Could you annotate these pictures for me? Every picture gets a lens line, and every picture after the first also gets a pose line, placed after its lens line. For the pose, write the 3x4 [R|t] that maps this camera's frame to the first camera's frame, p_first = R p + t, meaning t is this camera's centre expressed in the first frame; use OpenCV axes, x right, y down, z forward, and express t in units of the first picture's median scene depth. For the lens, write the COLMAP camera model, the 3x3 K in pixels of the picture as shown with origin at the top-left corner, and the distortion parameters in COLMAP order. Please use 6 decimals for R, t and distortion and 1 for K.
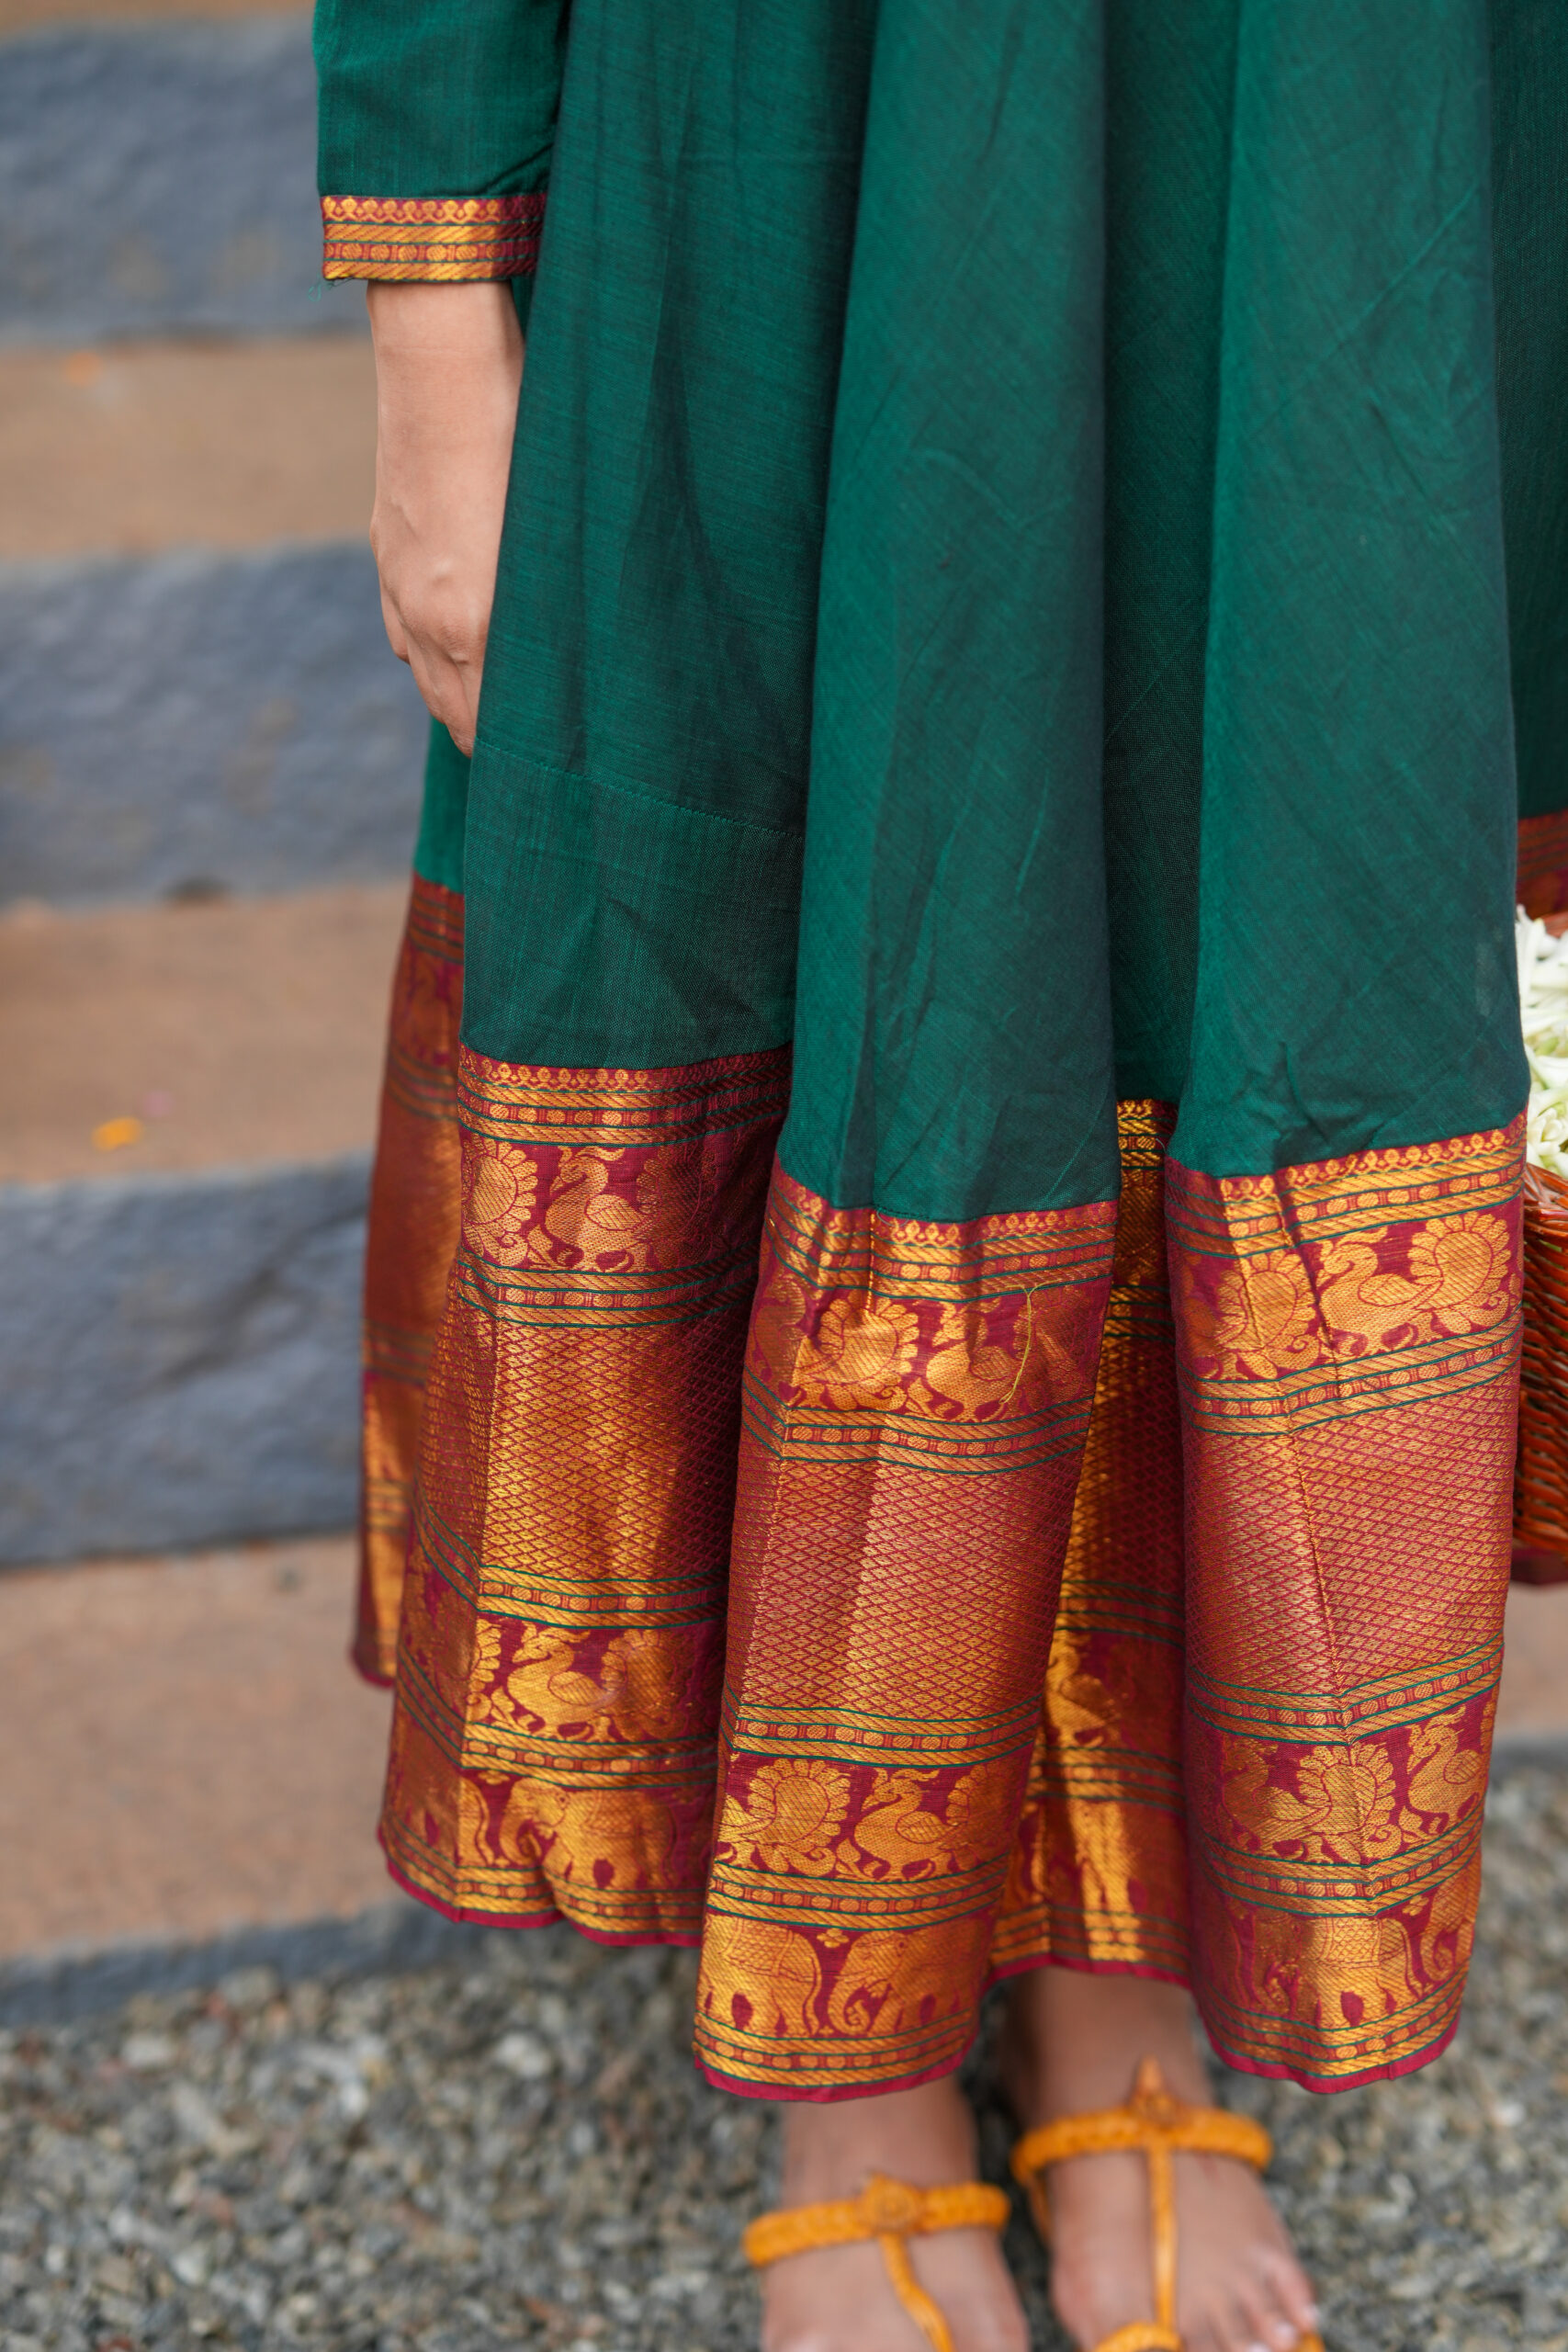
lens RADIAL K [[5753.5, 0, 784.0], [0, 5753.5, 1176.0], [0, 0, 1]] dist [0.107072, 1.022317]
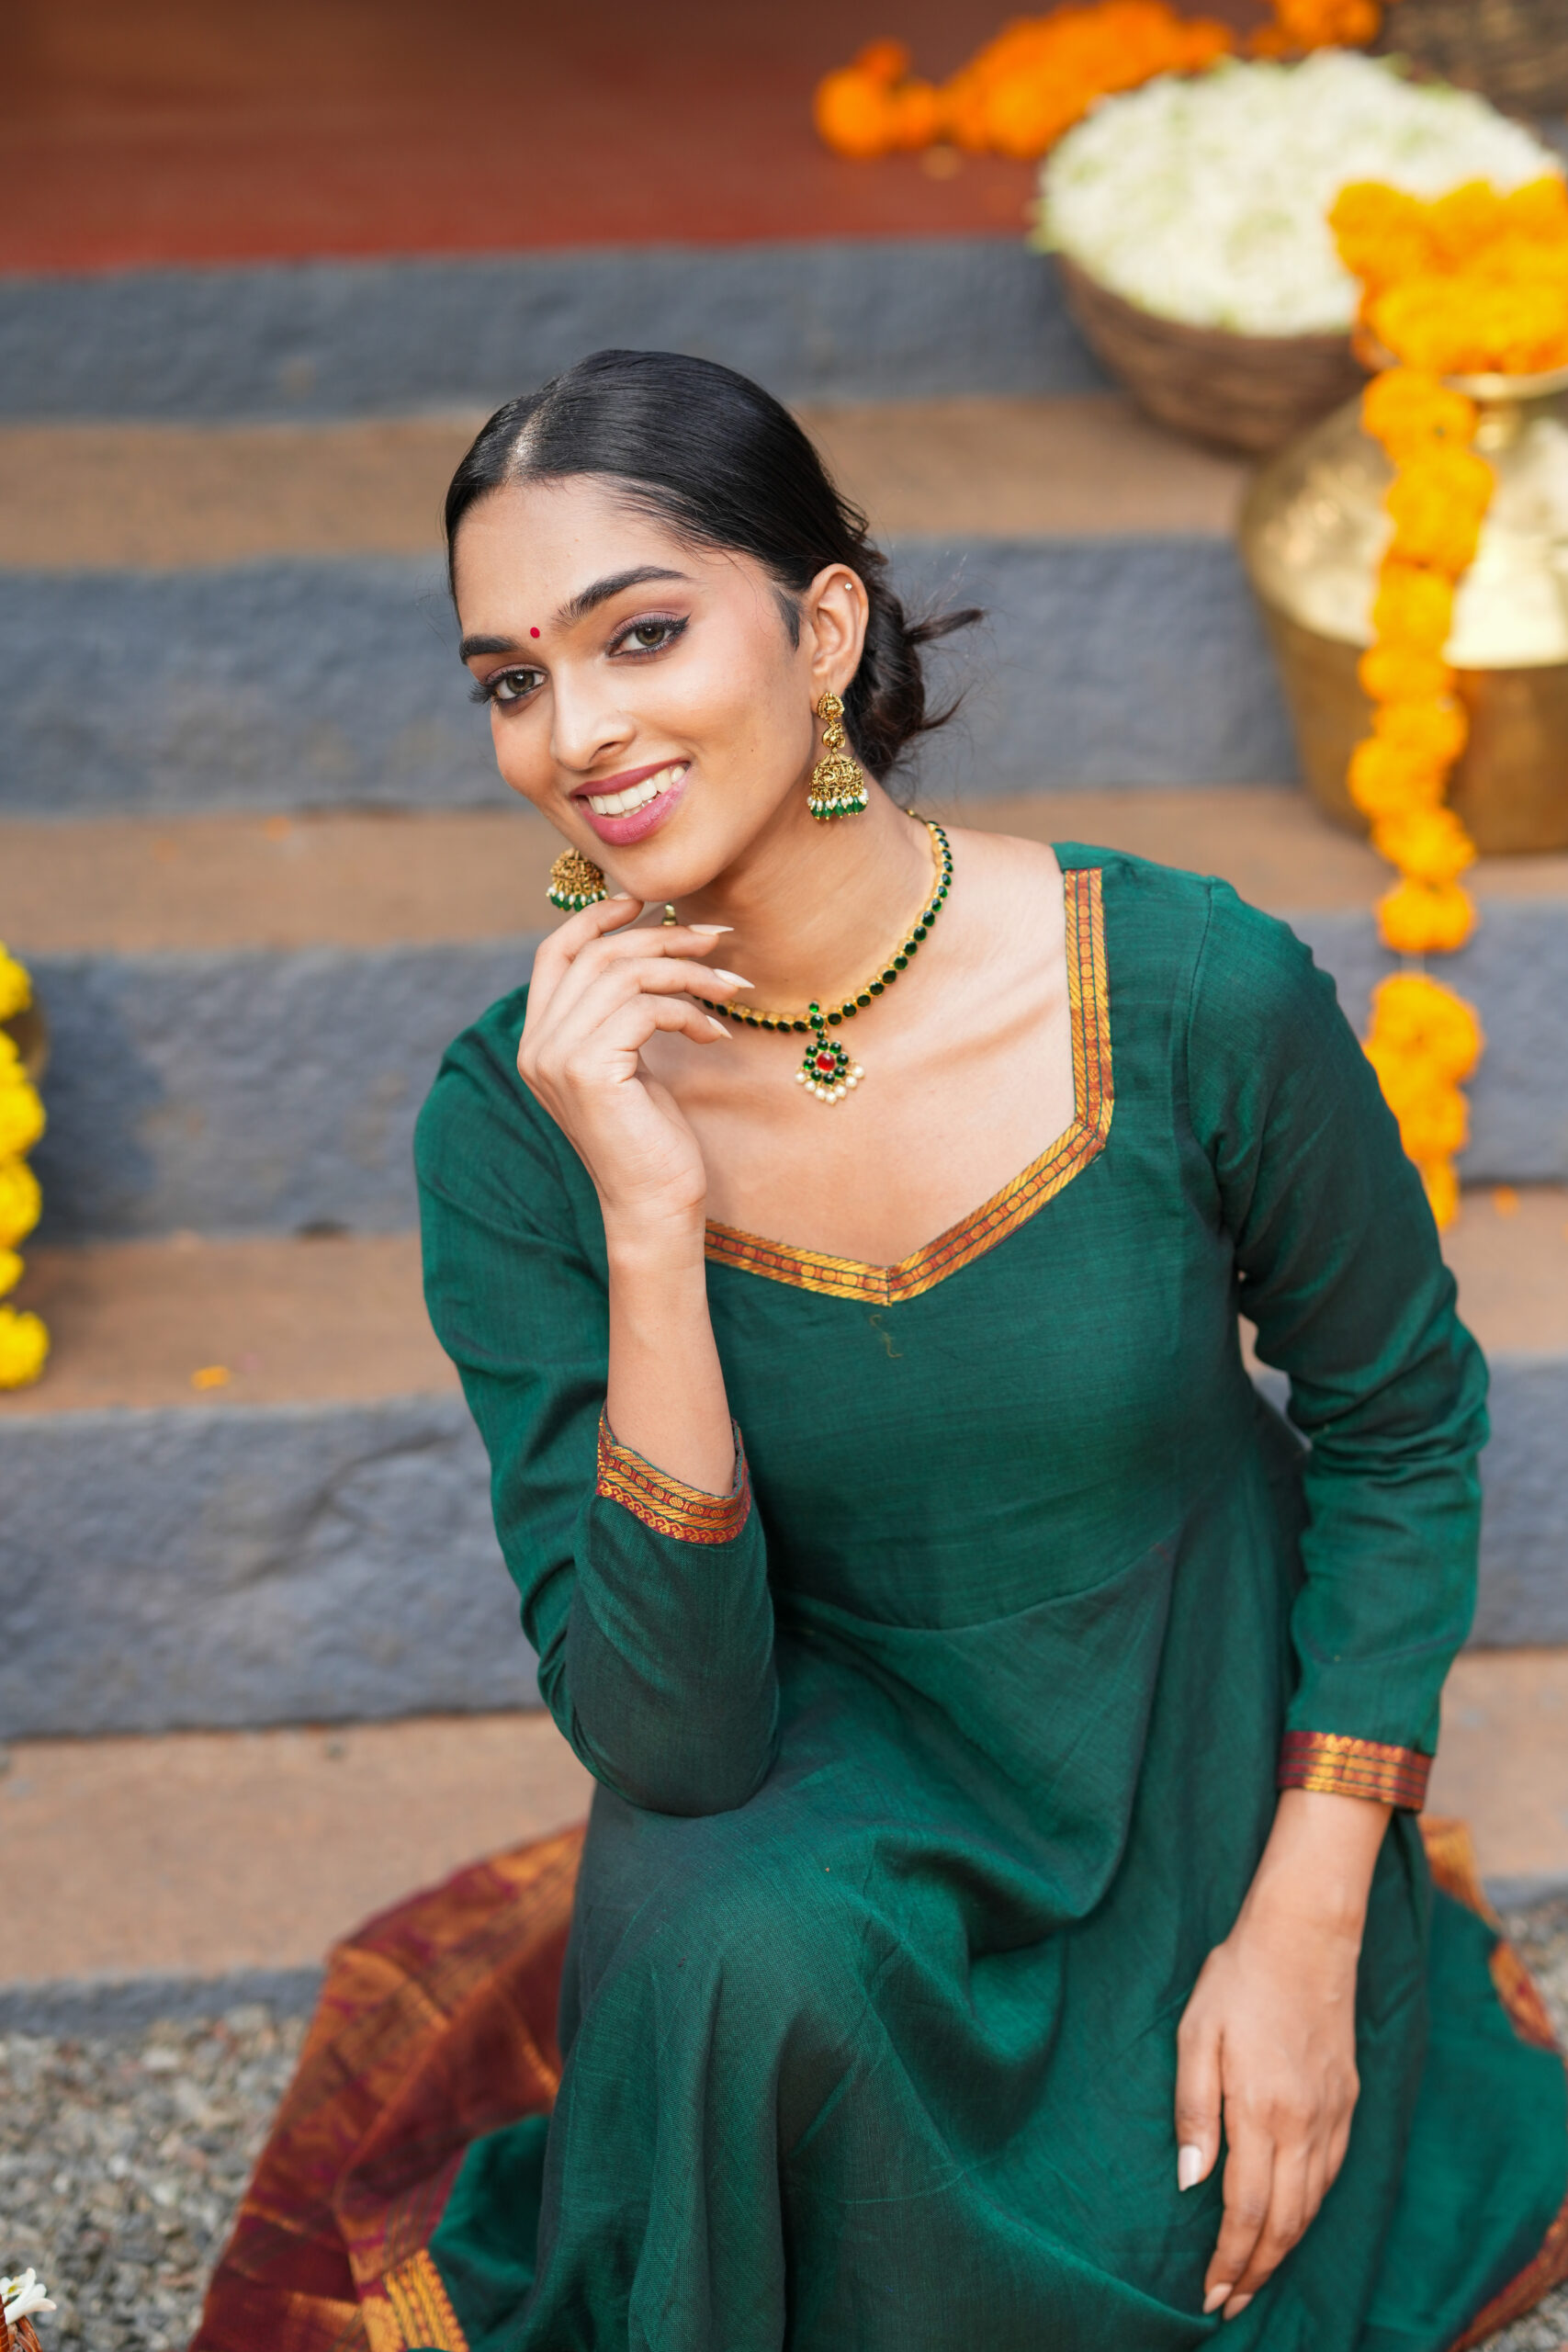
lens RADIAL K [[5753.5, 0, 784.0], [0, 5753.5, 1176.0], [0, 0, 1]] dist [0.107072, 1.022317]
pose [[0.996128, 0.030382, -0.082499, 0.122421], [-0.040422, 0.991595, -0.122907, 0.108830], [0.078071, 0.125765, 0.988983, -0.259620]]
